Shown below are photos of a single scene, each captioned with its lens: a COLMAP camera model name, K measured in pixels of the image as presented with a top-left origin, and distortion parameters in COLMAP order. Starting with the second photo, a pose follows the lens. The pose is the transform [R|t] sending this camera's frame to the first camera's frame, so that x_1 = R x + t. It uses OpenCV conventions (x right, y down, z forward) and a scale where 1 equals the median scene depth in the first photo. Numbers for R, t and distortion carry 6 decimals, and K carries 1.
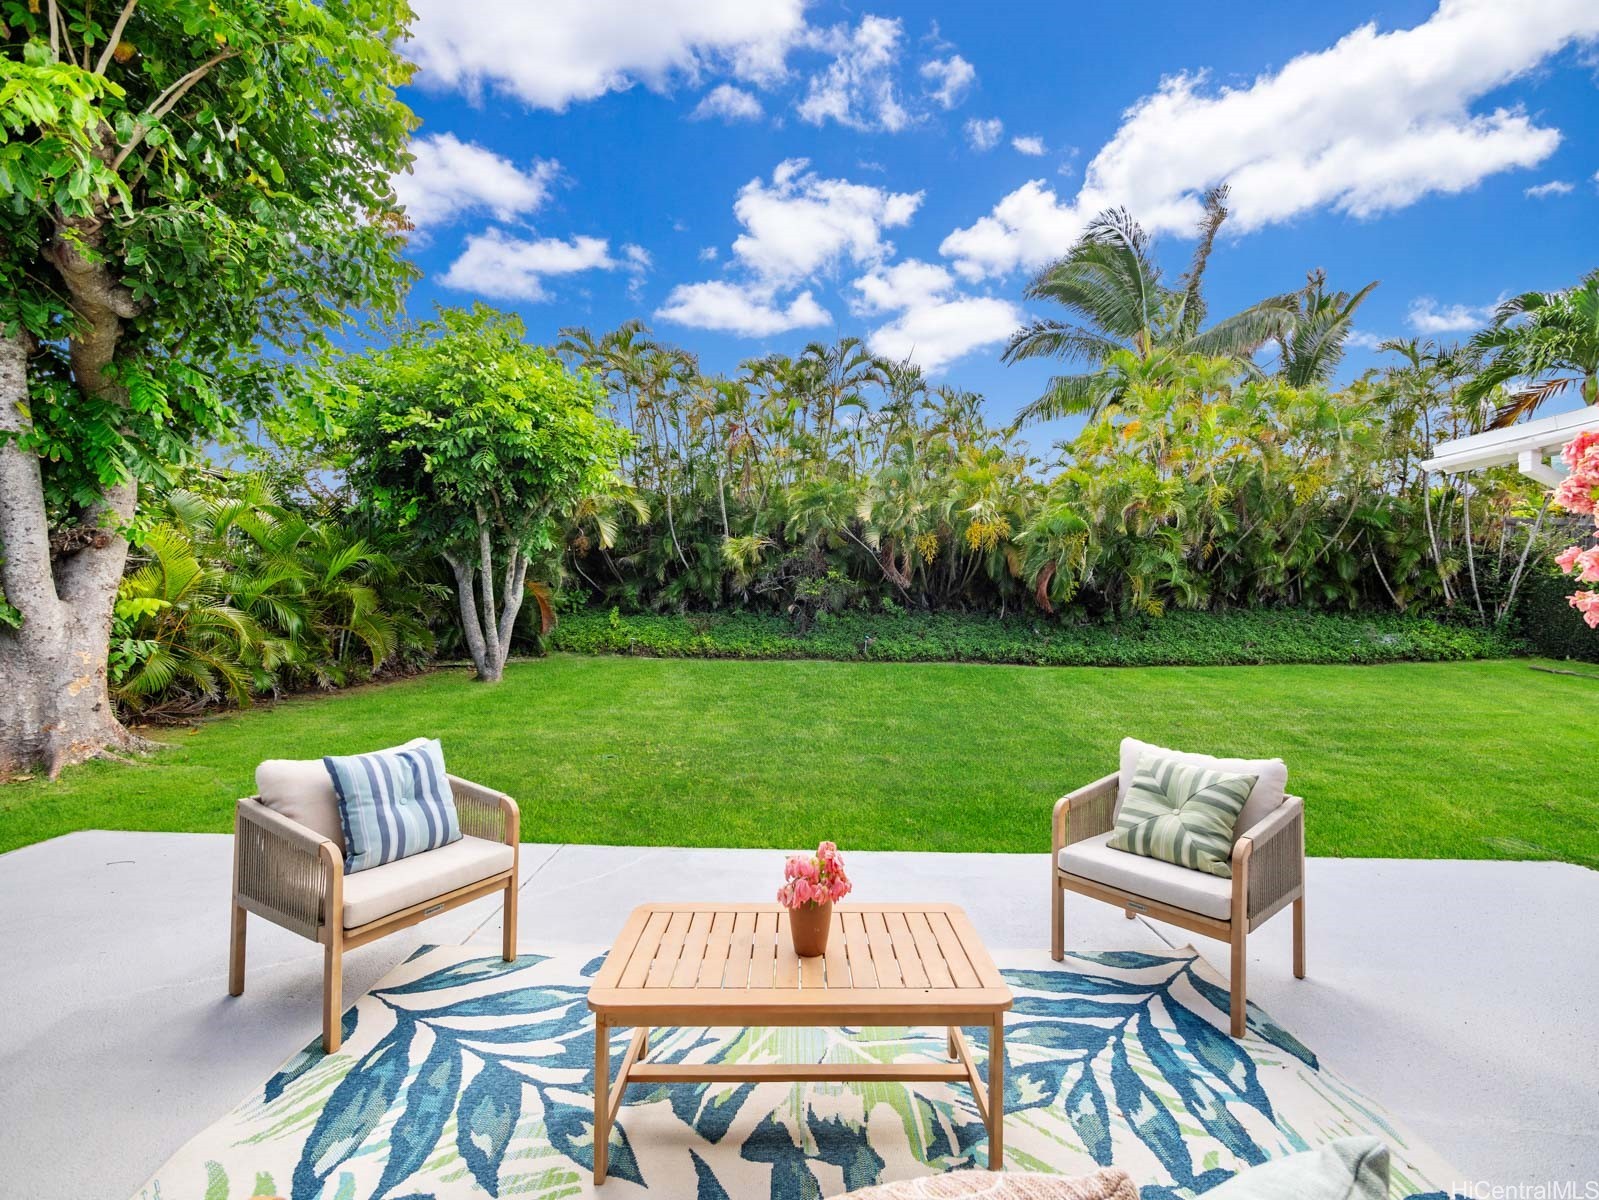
lens RADIAL K [[670.5, 0, 802.9], [0, 670.5, 603.0], [0, 0, 1]] dist [-0.013189, 0.002318]
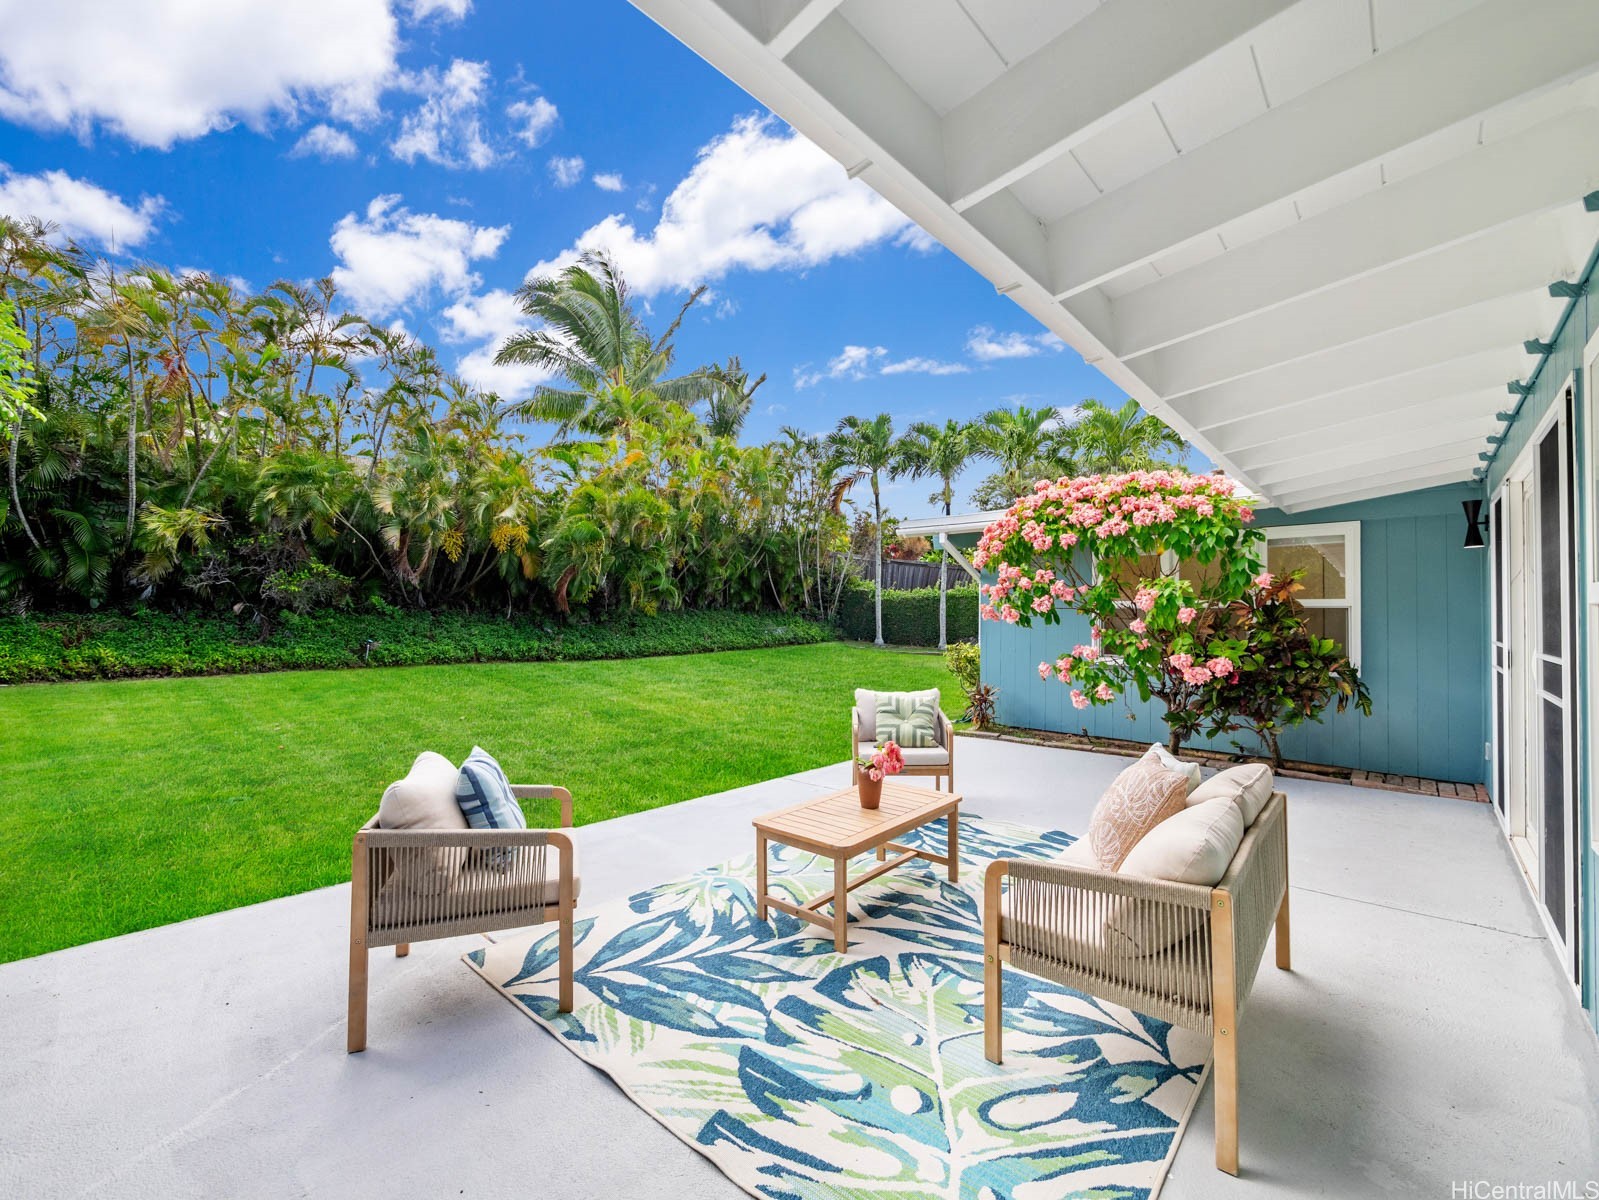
lens RADIAL K [[670.5, 0, 802.0], [0, 670.5, 606.3], [0, 0, 1]] dist [-0.013189, 0.002318]
pose [[0.661594, 0.004727, 0.749847, -0.196237], [-0.010168, 0.999945, 0.002668, -0.002856], [-0.749793, -0.009389, 0.661606, -0.006010]]
